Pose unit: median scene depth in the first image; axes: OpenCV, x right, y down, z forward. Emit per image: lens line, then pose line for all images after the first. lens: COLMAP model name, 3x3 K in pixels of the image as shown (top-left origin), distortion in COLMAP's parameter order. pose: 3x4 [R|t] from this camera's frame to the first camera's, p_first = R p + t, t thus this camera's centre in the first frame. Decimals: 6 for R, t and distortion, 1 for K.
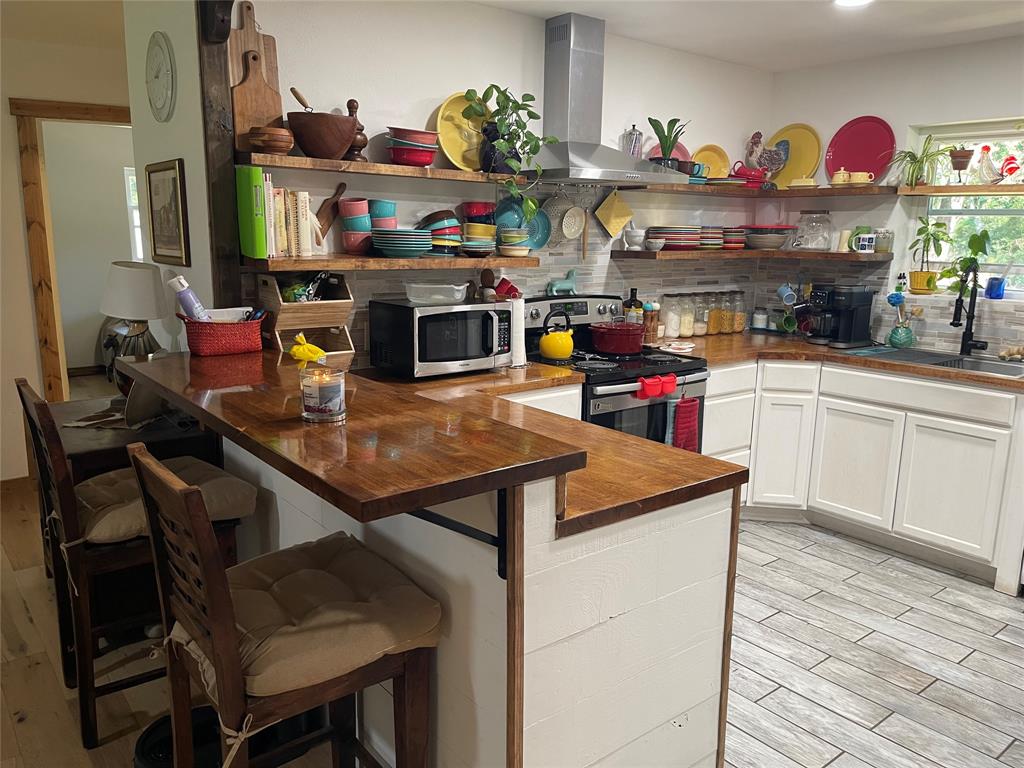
lens RADIAL K [[767.2, 0, 512.0], [0, 767.2, 384.0], [0, 0, 1]] dist [0.070478, -0.109065]
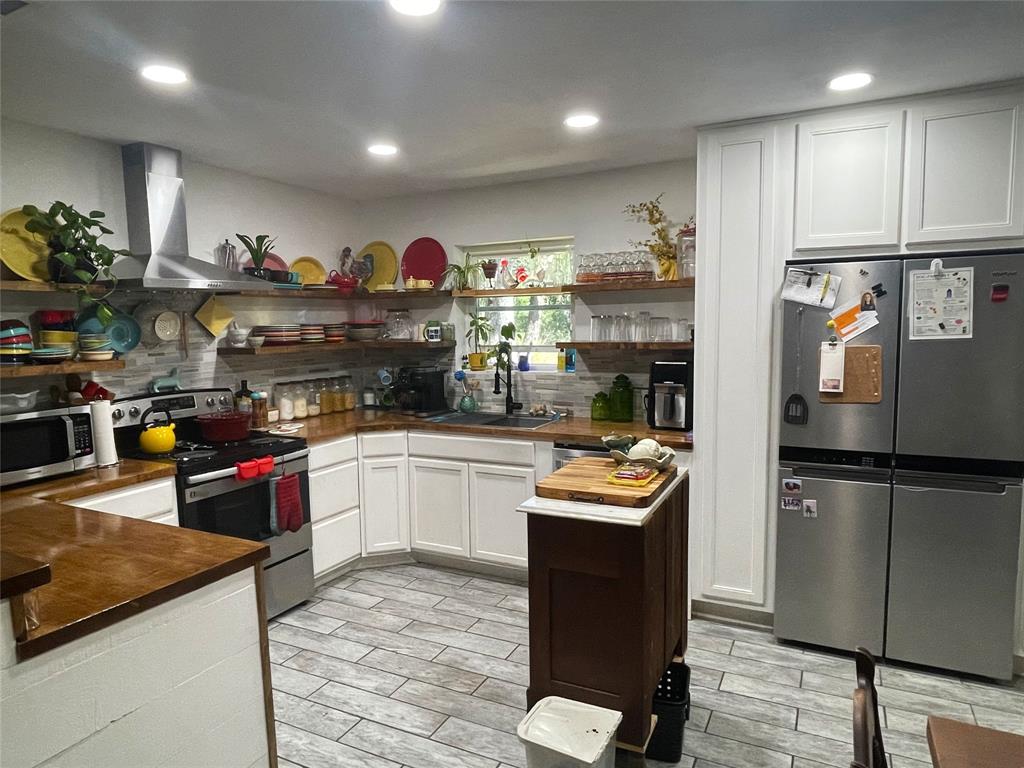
lens RADIAL K [[644.4, 0, 512.0], [0, 644.4, 384.0], [0, 0, 1]] dist [-0.001878, -0.013536]
pose [[0.905306, -0.071080, 0.418770, 0.129474], [0.111080, 0.991208, -0.071892, -0.008502], [-0.409978, 0.111601, 0.905242, -0.012302]]
